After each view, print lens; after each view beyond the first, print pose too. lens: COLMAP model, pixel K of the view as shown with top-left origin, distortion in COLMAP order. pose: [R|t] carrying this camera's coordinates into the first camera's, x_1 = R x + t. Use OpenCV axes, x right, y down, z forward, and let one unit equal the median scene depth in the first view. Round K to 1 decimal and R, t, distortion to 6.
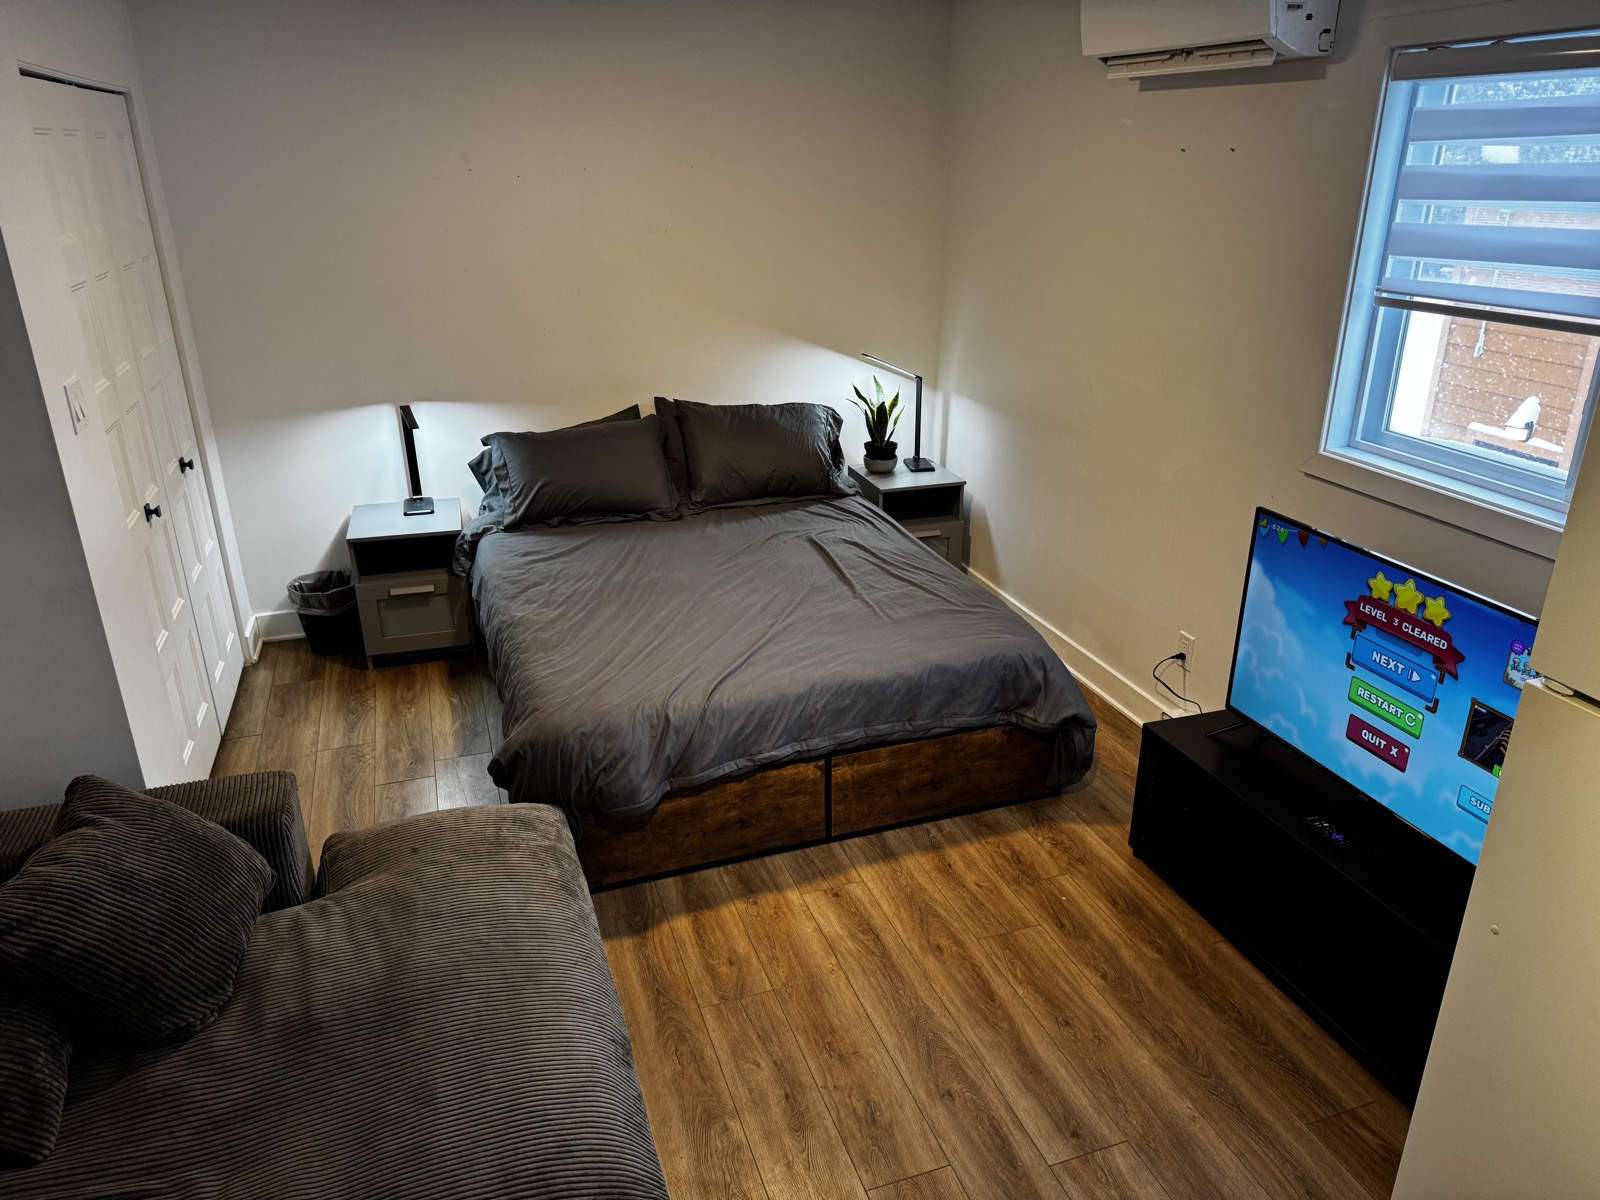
lens RADIAL K [[1114.8, 0, 815.6], [0, 1114.8, 589.8], [0, 0, 1]] dist [0.052505, -0.043207]
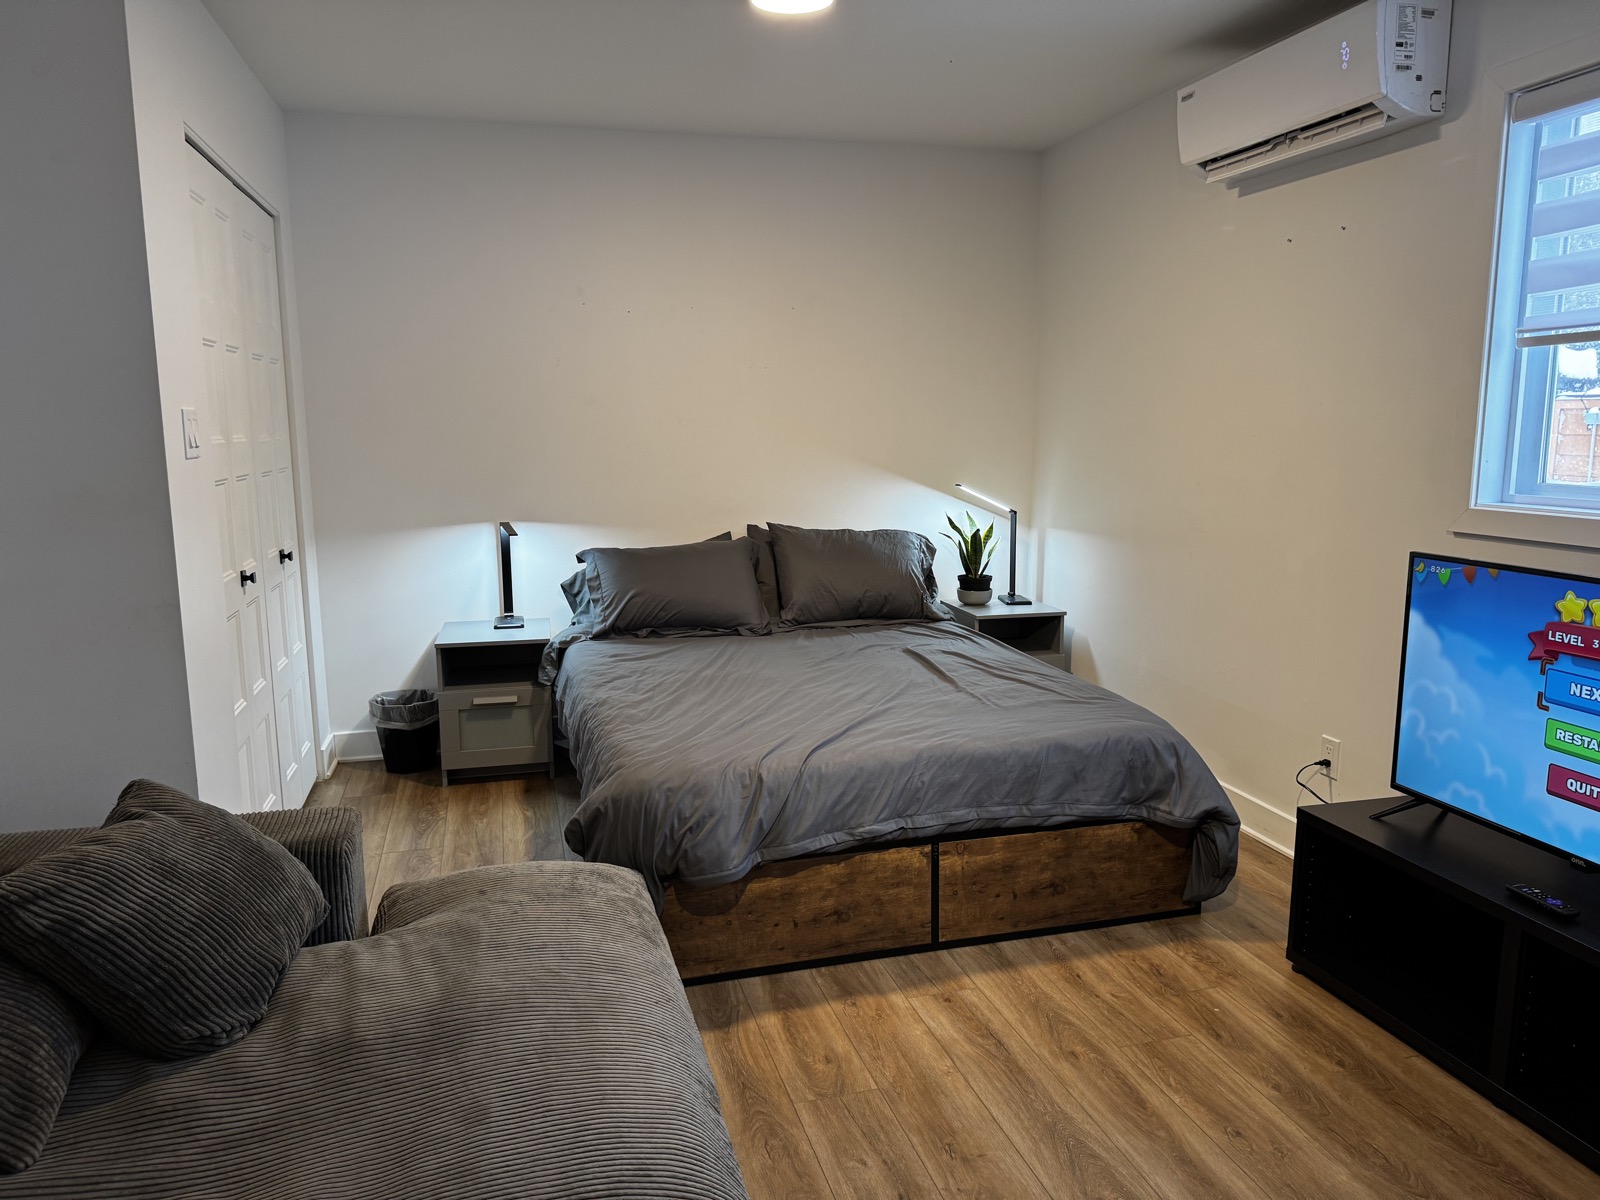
lens RADIAL K [[1114.8, 0, 821.3], [0, 1114.8, 582.9], [0, 0, 1]] dist [0.052505, -0.043207]
pose [[0.998126, 0.008249, -0.060630, -0.032022], [-0.021422, 0.975269, -0.219979, 0.168787], [0.057316, 0.220865, 0.973619, 0.083373]]
